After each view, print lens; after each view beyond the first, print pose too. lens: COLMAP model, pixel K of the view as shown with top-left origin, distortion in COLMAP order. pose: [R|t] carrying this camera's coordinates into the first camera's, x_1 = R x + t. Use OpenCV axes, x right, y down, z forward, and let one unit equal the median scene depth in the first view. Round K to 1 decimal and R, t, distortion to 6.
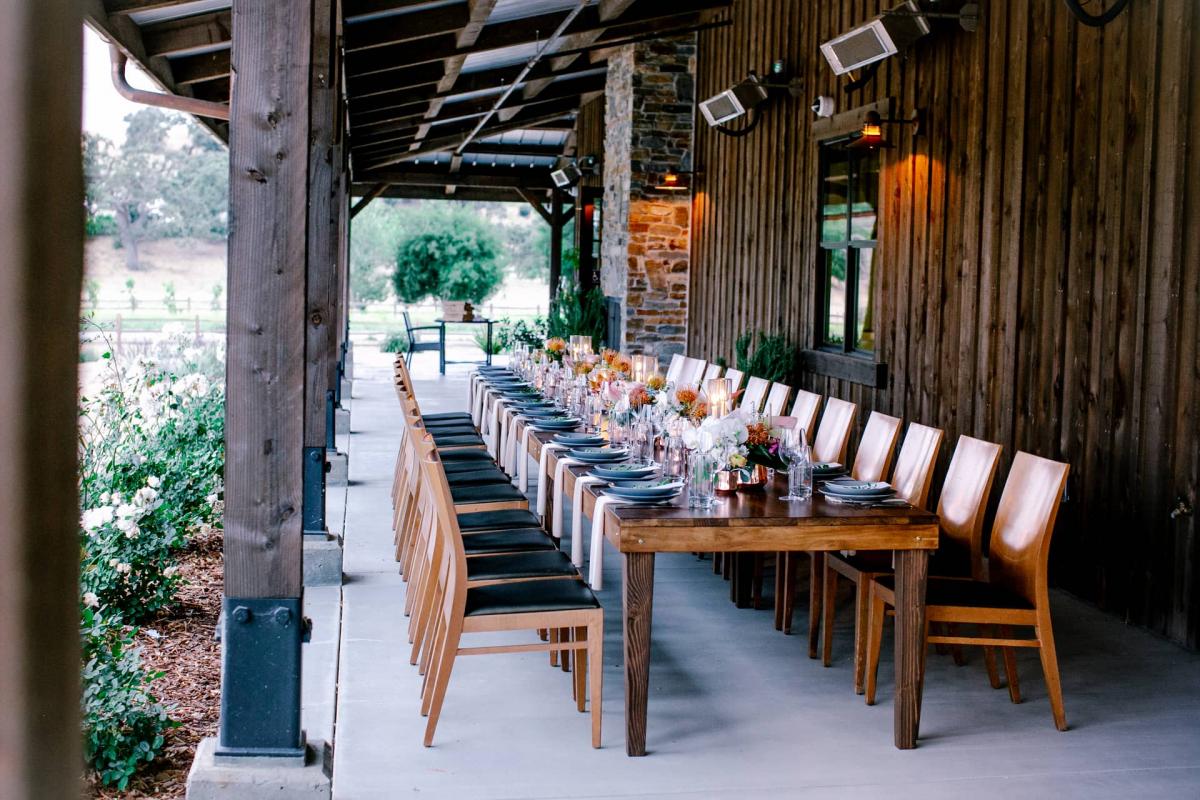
lens RADIAL K [[1940.7, 0, 600.0], [0, 1940.7, 400.0], [0, 0, 1]] dist [-0.165941, 0.047325]
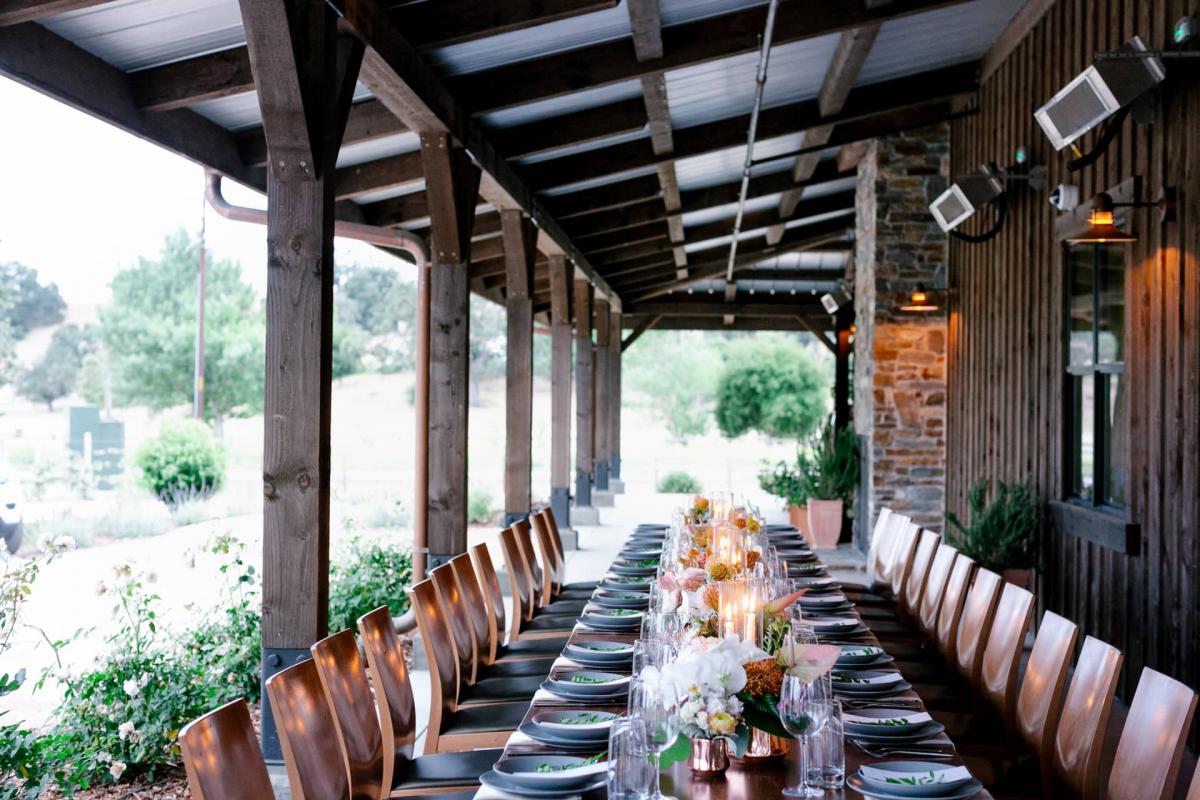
lens RADIAL K [[1815.2, 0, 583.8], [0, 1815.2, 378.4], [0, 0, 1]] dist [0.025883, -0.073205]
pose [[0.975502, -0.019927, -0.219085, 0.066273], [0.002340, 0.996773, -0.080244, -0.013370], [0.219976, 0.077765, 0.972401, 0.177976]]
